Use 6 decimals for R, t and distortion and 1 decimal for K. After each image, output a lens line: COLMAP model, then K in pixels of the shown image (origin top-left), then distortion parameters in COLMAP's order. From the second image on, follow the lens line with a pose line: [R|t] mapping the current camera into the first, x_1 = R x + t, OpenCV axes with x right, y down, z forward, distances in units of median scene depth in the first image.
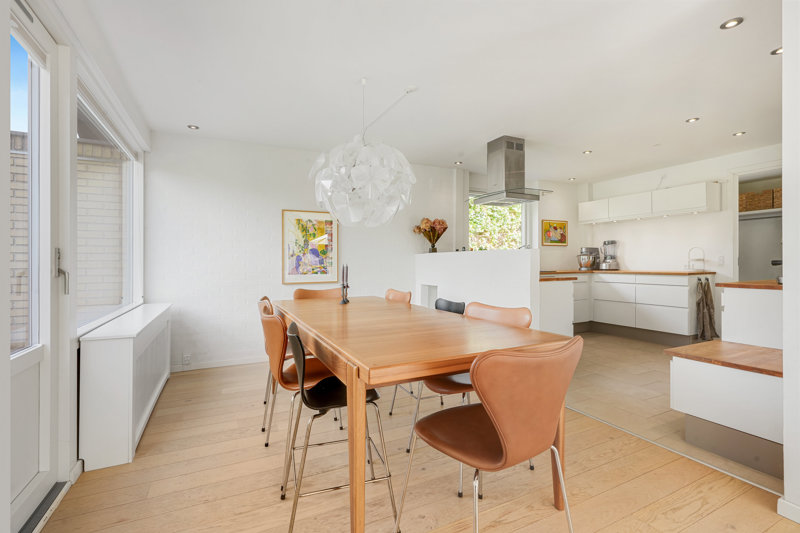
lens RADIAL K [[364.8, 0, 399.9], [0, 364.8, 263.9], [0, 0, 1]] dist [-0.011893, 0.000356]
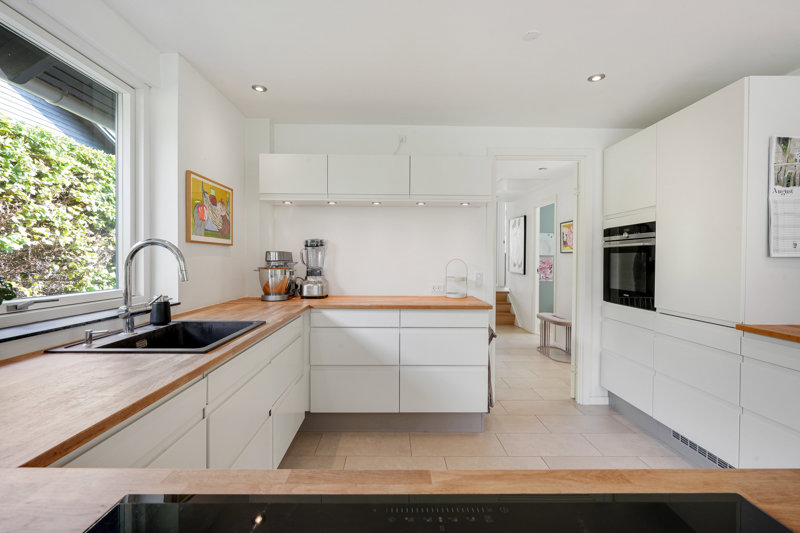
lens RADIAL K [[364.8, 0, 398.6], [0, 364.8, 269.4], [0, 0, 1]] dist [-0.011893, 0.000356]
pose [[0.424515, -0.013758, 0.905316, 0.155652], [-0.006744, 0.999809, 0.018356, -0.031556], [-0.905396, -0.013898, 0.424341, 0.664183]]
